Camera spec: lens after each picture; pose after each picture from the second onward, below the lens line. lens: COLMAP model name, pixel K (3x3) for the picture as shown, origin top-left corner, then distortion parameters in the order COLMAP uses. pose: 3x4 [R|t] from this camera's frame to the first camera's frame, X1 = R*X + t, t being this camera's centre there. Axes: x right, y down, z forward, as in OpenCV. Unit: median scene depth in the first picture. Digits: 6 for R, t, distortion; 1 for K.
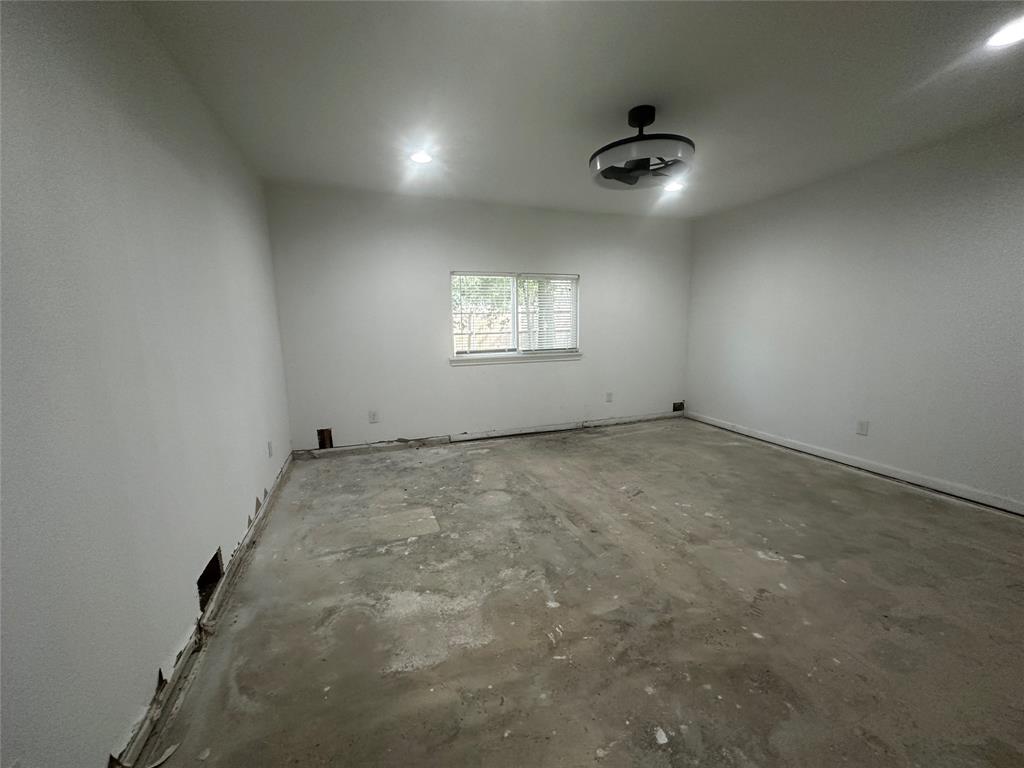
lens RADIAL K [[411.1, 0, 512.0], [0, 411.1, 384.0], [0, 0, 1]] dist [0.001078, -0.000011]
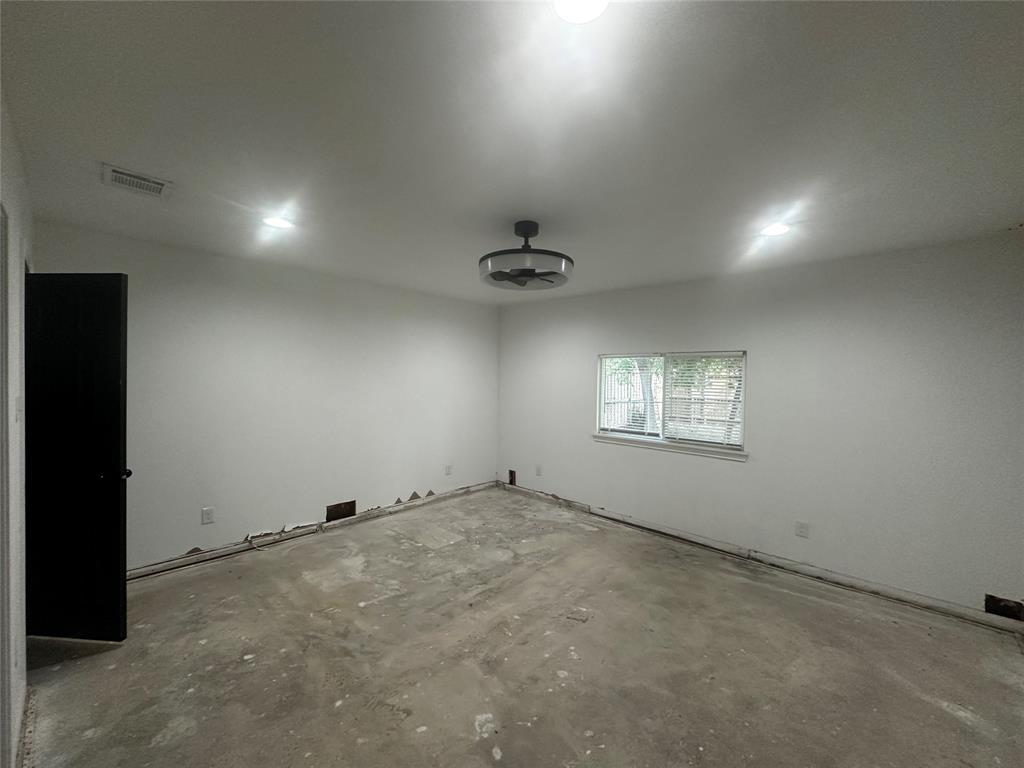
lens RADIAL K [[411.1, 0, 512.0], [0, 411.1, 384.0], [0, 0, 1]] dist [0.001078, -0.000011]
pose [[0.449359, 0.038305, -0.892530, 0.959488], [-0.159729, 0.986426, -0.038084, -0.155686], [0.878956, 0.159676, 0.449378, 0.412449]]
